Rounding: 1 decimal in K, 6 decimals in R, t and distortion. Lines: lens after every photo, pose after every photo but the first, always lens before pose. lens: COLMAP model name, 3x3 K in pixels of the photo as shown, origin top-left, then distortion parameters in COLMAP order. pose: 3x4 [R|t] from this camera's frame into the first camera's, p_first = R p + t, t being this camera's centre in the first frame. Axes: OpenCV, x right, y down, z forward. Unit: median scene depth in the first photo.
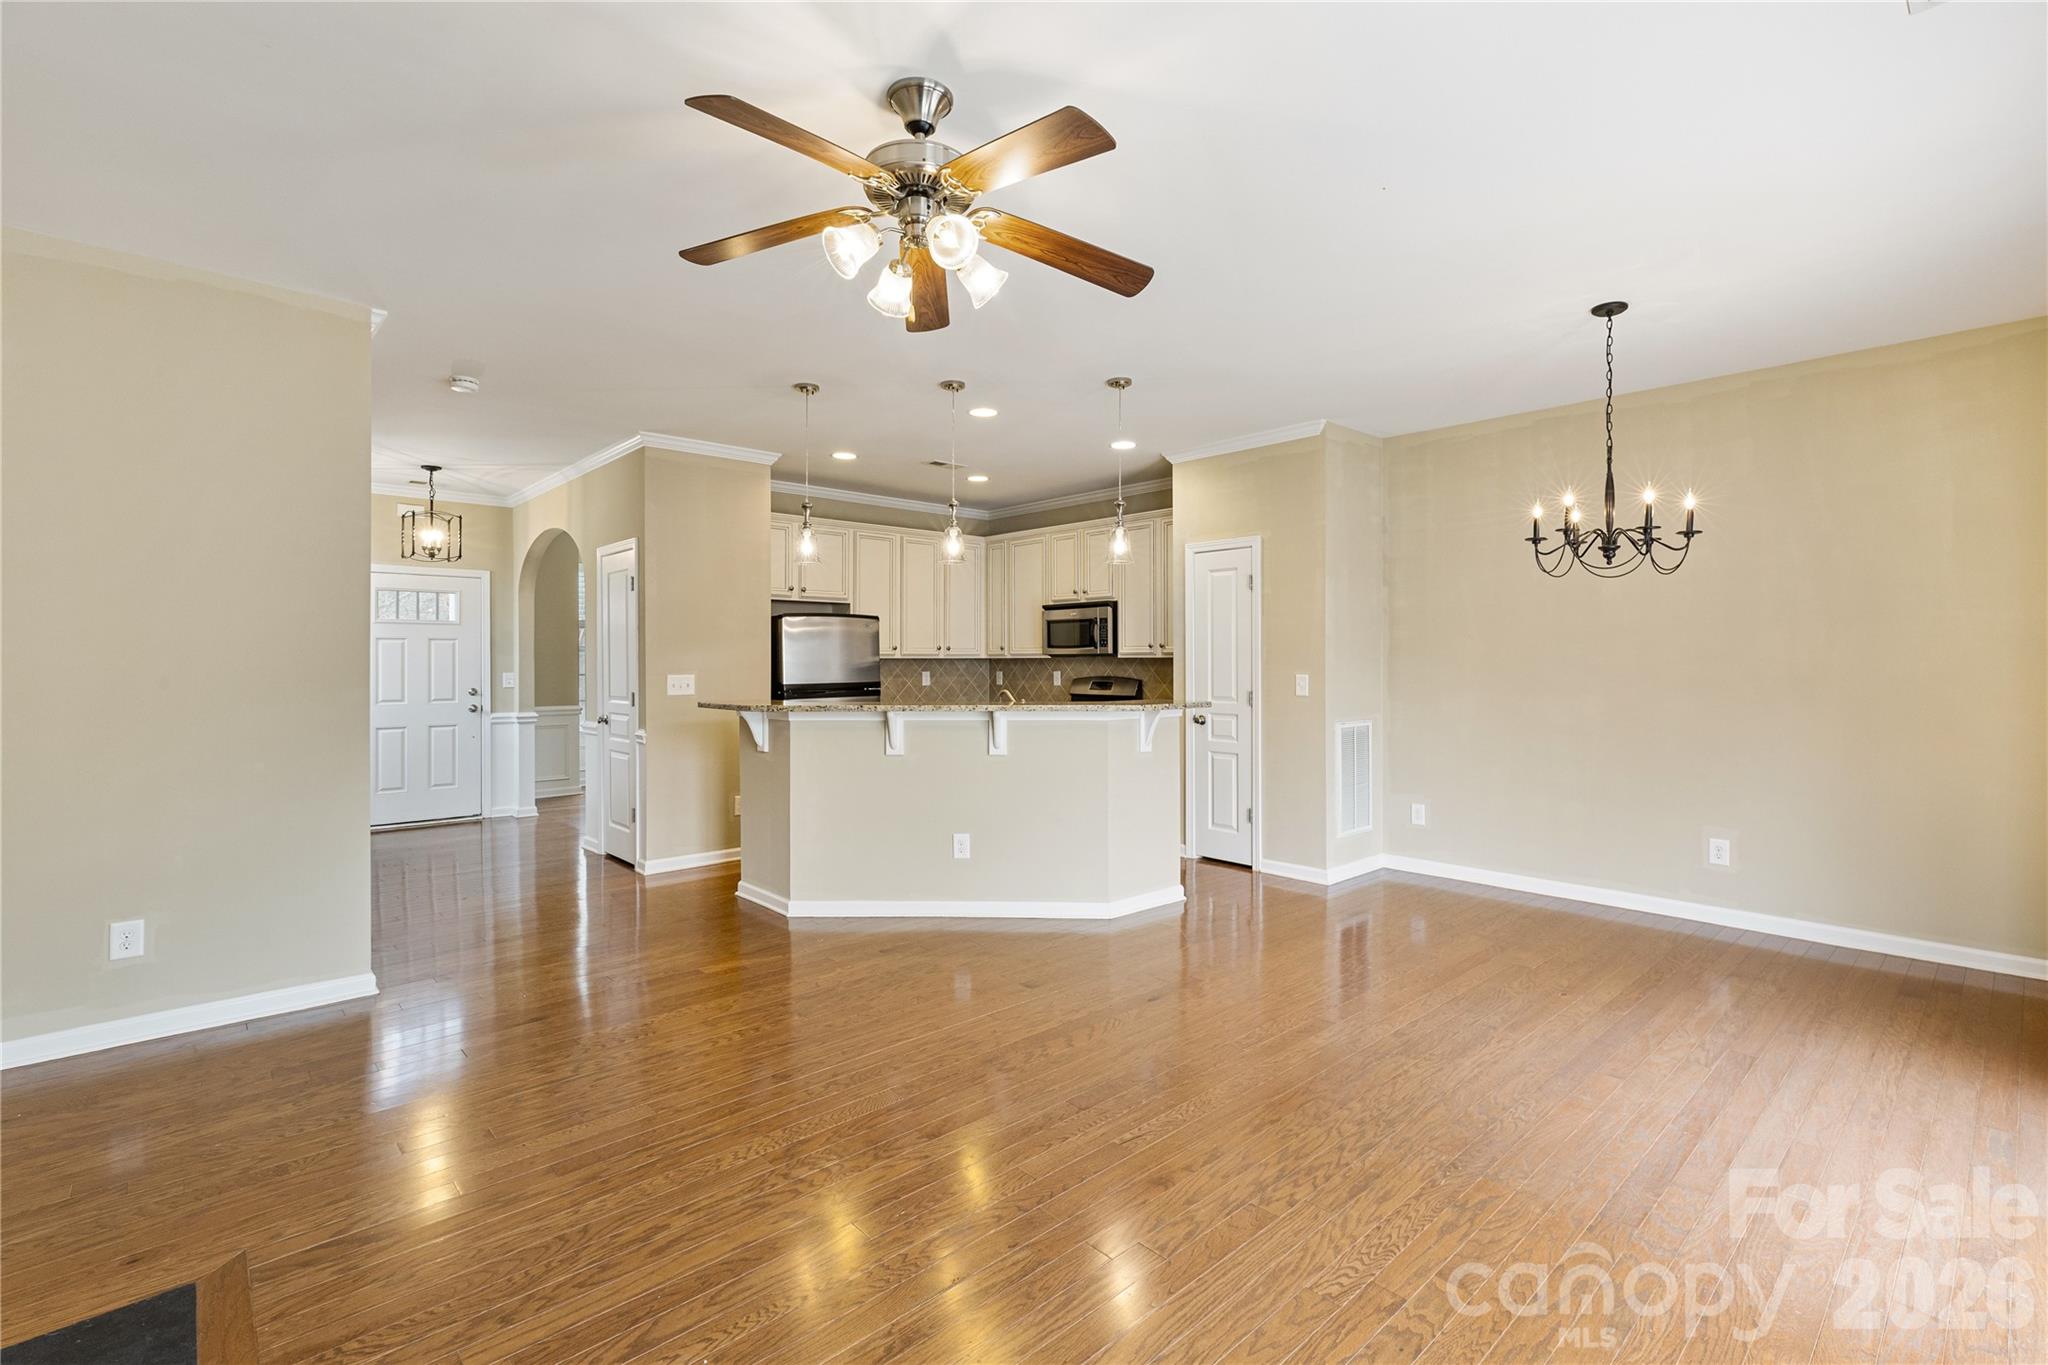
lens RADIAL K [[923.8, 0, 1037.8], [0, 923.8, 664.6], [0, 0, 1]] dist [0.008344, 0.000064]
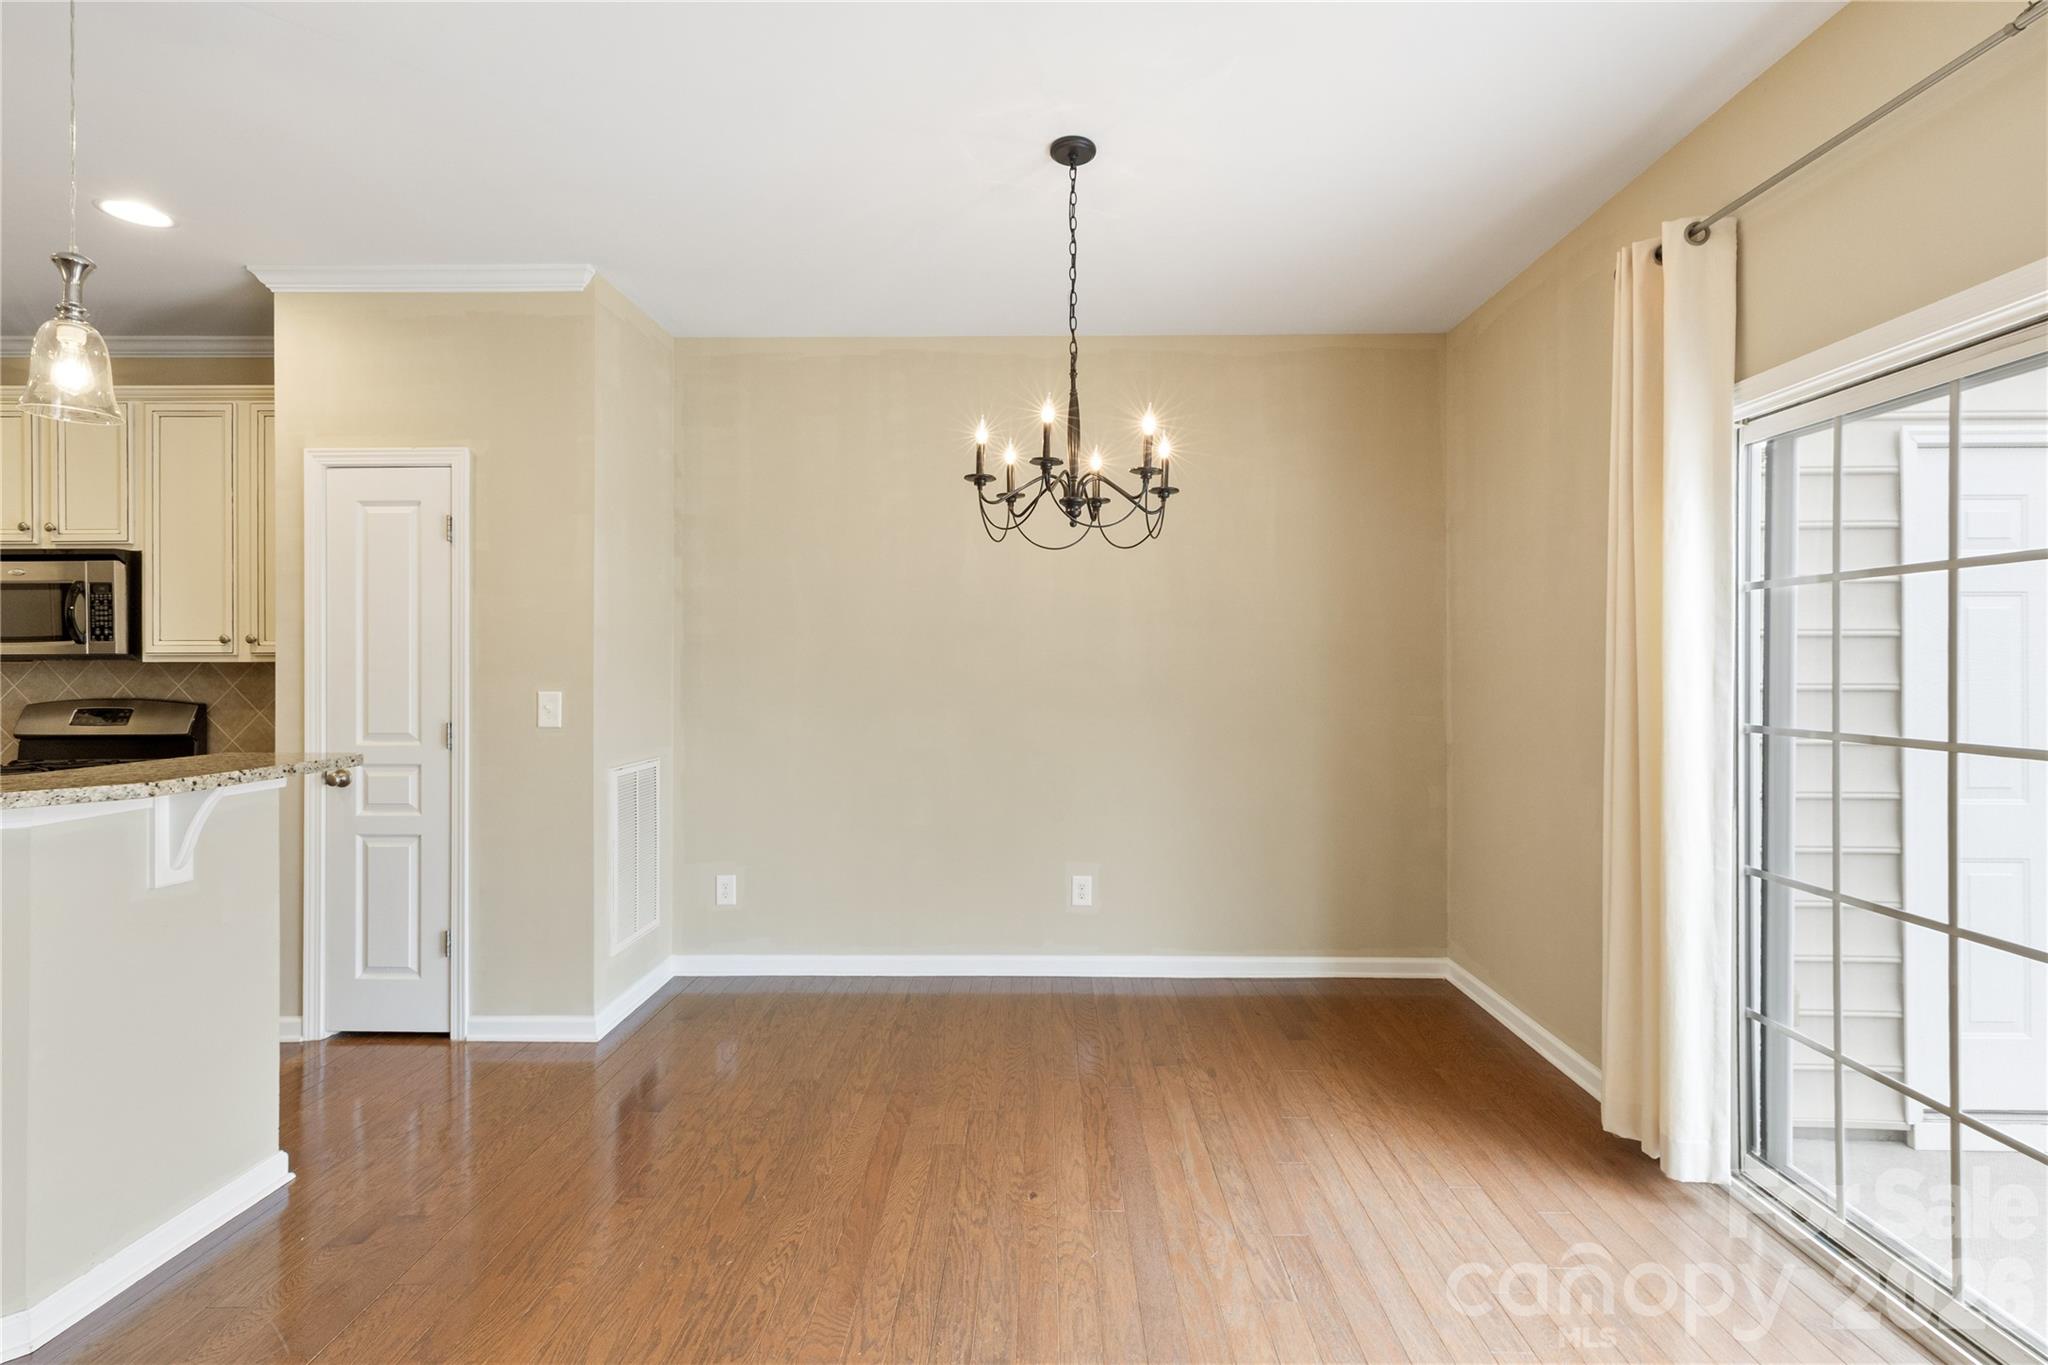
lens RADIAL K [[923.8, 0, 1028.1], [0, 923.8, 659.3], [0, 0, 1]] dist [0.008344, 0.000064]
pose [[0.691944, 0.003807, 0.721941, 0.066657], [0.003867, 0.999952, -0.008979, -0.003138], [-0.721941, 0.009005, 0.691896, 0.352289]]
